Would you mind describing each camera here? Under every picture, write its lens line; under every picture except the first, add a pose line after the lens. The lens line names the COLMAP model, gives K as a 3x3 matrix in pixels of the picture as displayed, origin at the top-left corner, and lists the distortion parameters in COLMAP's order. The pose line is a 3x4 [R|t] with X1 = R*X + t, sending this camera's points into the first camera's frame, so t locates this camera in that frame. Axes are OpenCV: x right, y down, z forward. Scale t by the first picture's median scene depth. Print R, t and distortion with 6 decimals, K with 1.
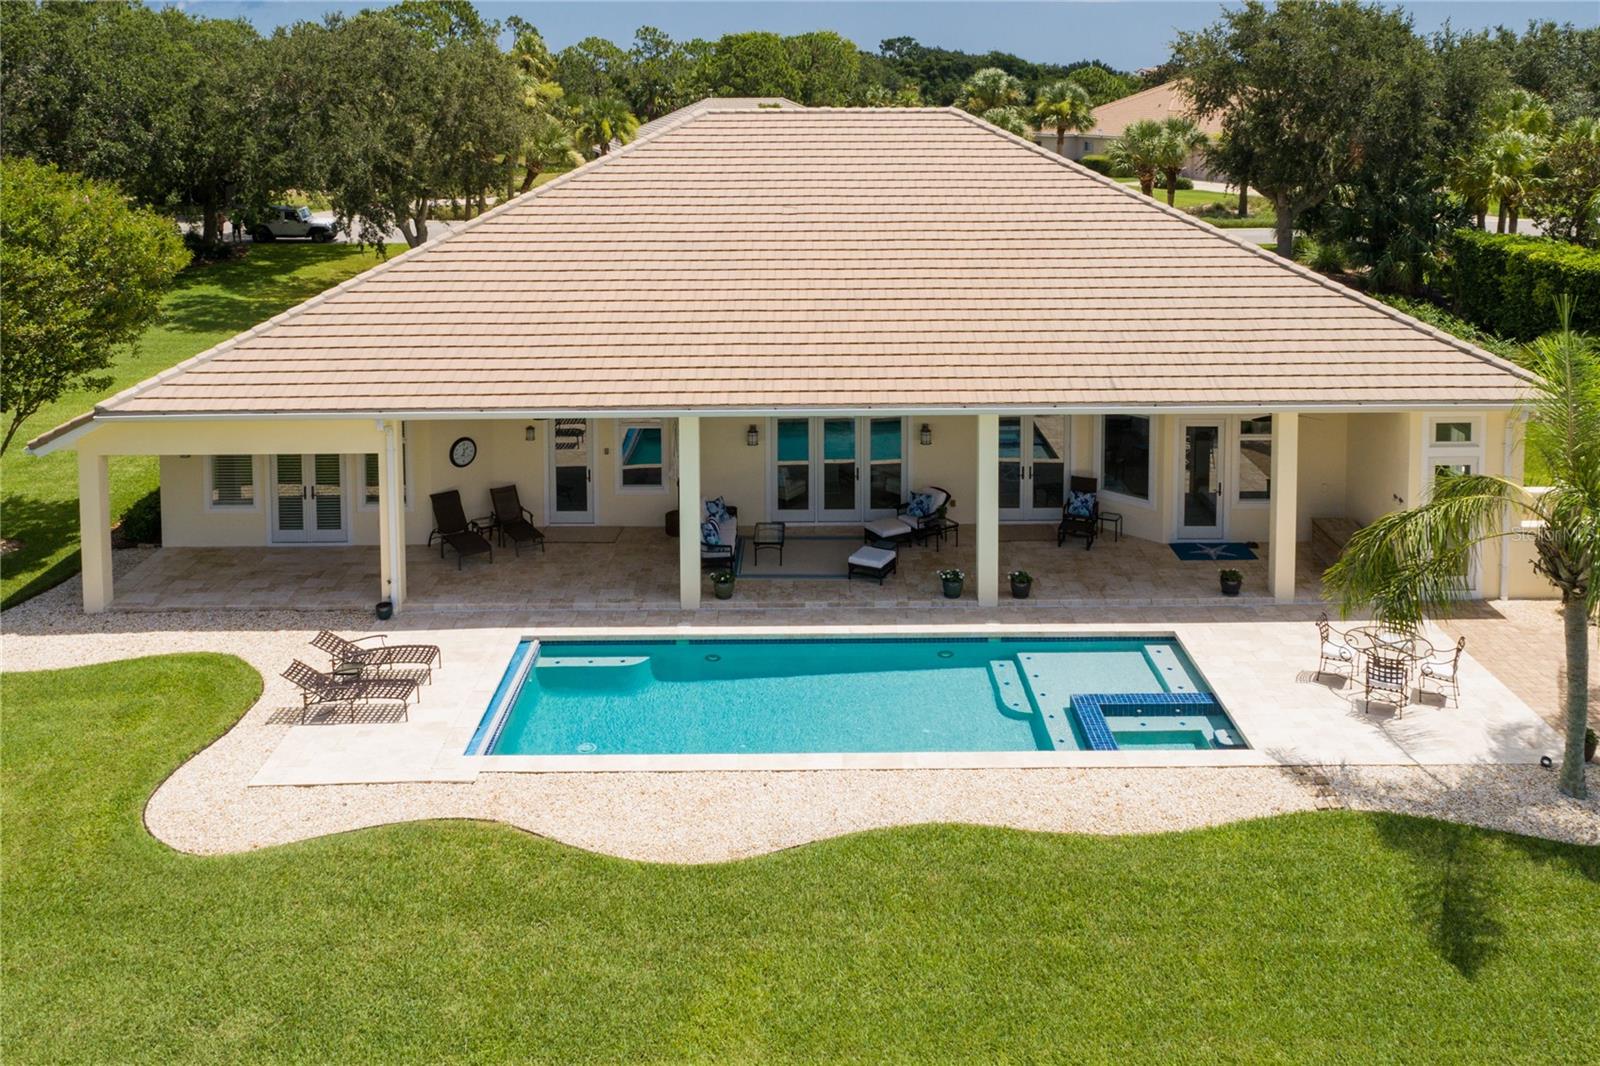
lens RADIAL K [[1265.1, 0, 749.9], [0, 1265.1, 533.2], [0, 0, 1]] dist [-0.006089, -0.002202]
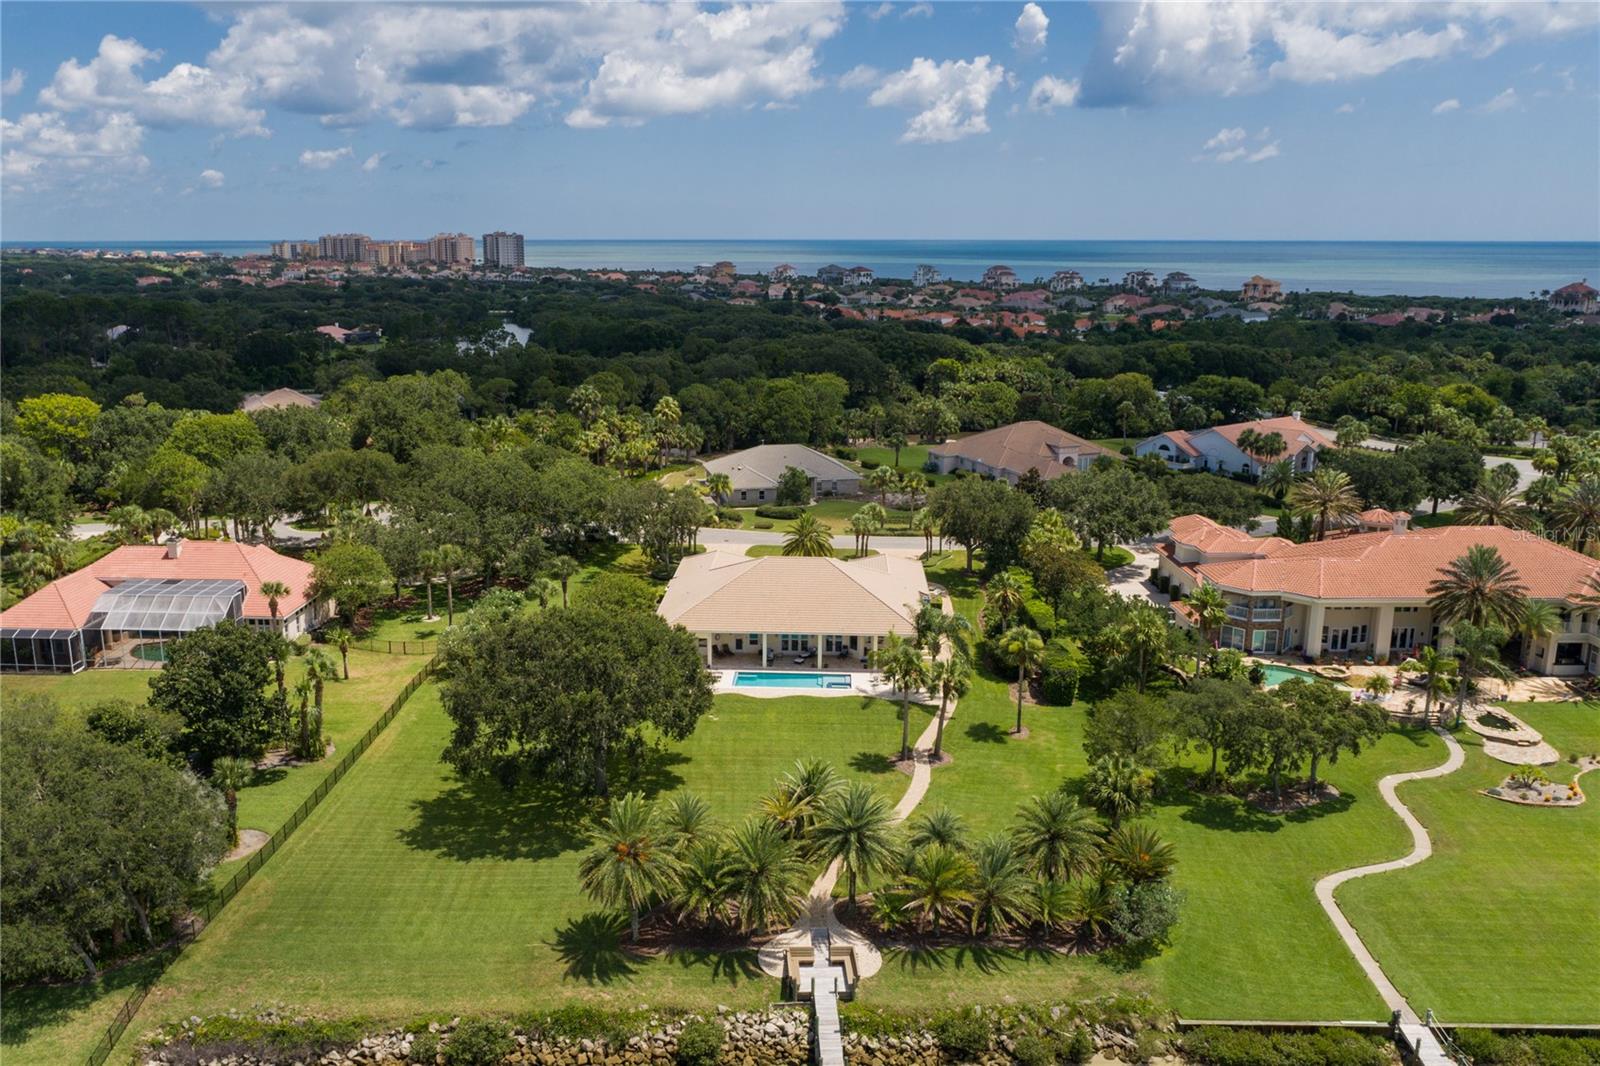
lens RADIAL K [[1265.1, 0, 749.9], [0, 1265.1, 533.2], [0, 0, 1]] dist [-0.006089, -0.002202]
pose [[0.999402, 0.022671, -0.026125, 0.017532], [-0.025405, 0.993653, -0.109580, 0.072251], [0.023475, 0.110178, 0.993635, -4.003833]]
